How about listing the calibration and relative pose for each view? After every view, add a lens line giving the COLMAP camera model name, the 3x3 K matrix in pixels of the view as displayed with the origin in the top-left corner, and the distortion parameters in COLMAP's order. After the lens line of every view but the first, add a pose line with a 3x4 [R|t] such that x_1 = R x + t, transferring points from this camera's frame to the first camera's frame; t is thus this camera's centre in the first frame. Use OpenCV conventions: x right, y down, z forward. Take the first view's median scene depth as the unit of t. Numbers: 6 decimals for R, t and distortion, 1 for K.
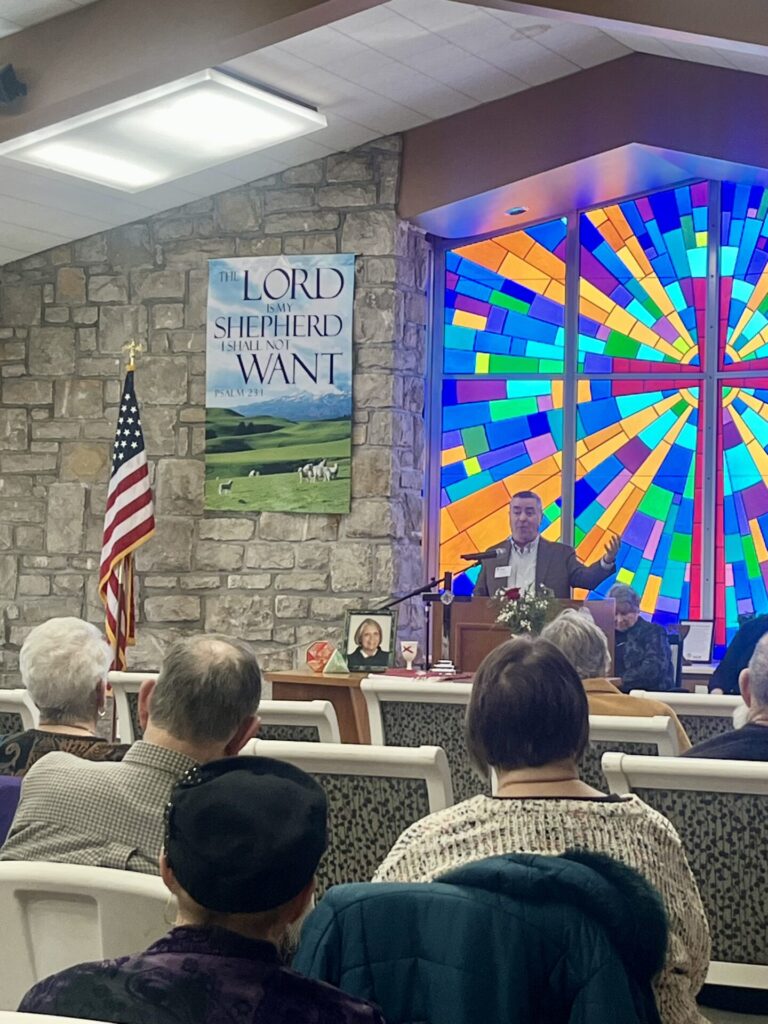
lens RADIAL K [[2253.3, 0, 405.6], [0, 2253.3, 513.6], [0, 0, 1]] dist [0.221918, -0.678792]
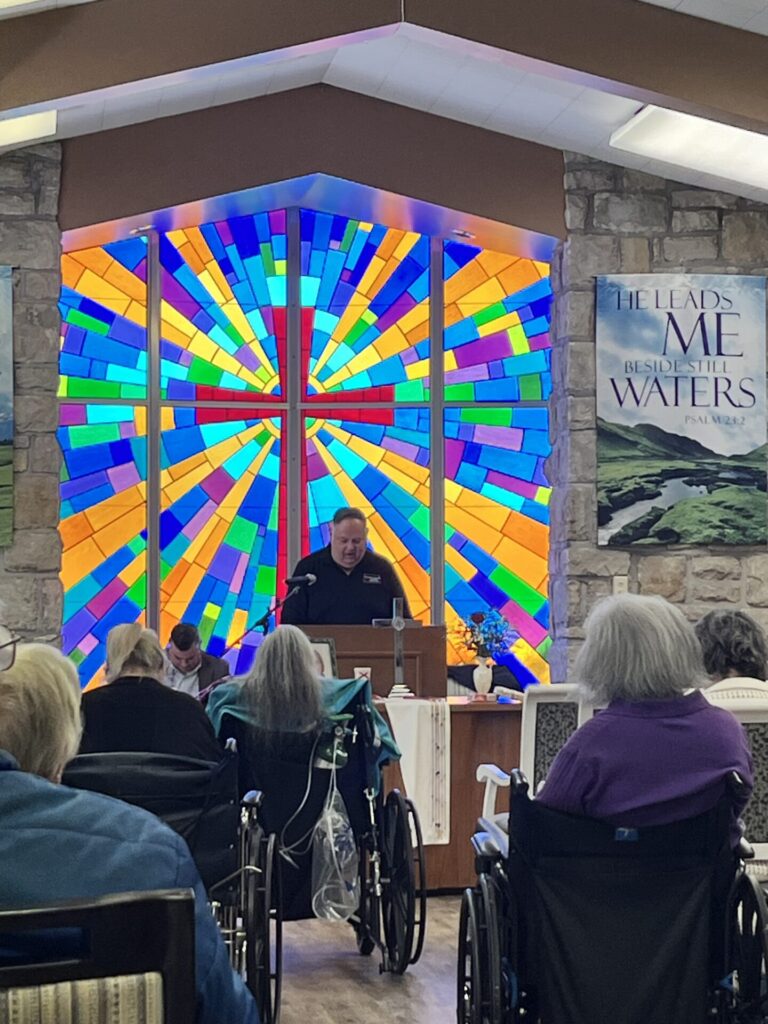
lens RADIAL K [[2718.9, 0, 380.9], [0, 2718.9, 536.8], [0, 0, 1]] dist [0.169094, 0.183381]
pose [[0.852331, -0.001641, 0.523001, -0.458981], [0.006448, 0.999952, -0.007369, 0.005192], [-0.522964, 0.009653, 0.852300, -0.032041]]
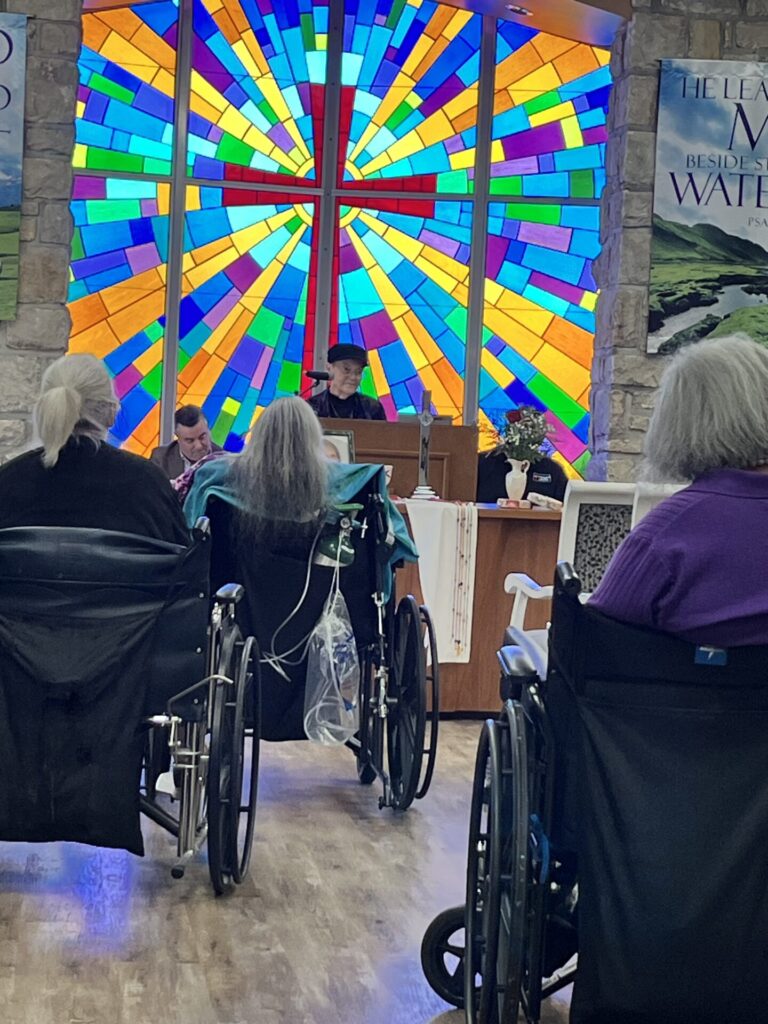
lens RADIAL K [[2551.3, 0, 384.0], [0, 2551.3, 512.0], [0, 0, 1]] dist [0.187534, -0.456777]
pose [[0.858978, 0.013365, 0.511838, -0.383742], [-0.042872, 0.998026, 0.045889, 0.020802], [-0.510214, -0.061361, 0.857856, 0.083192]]
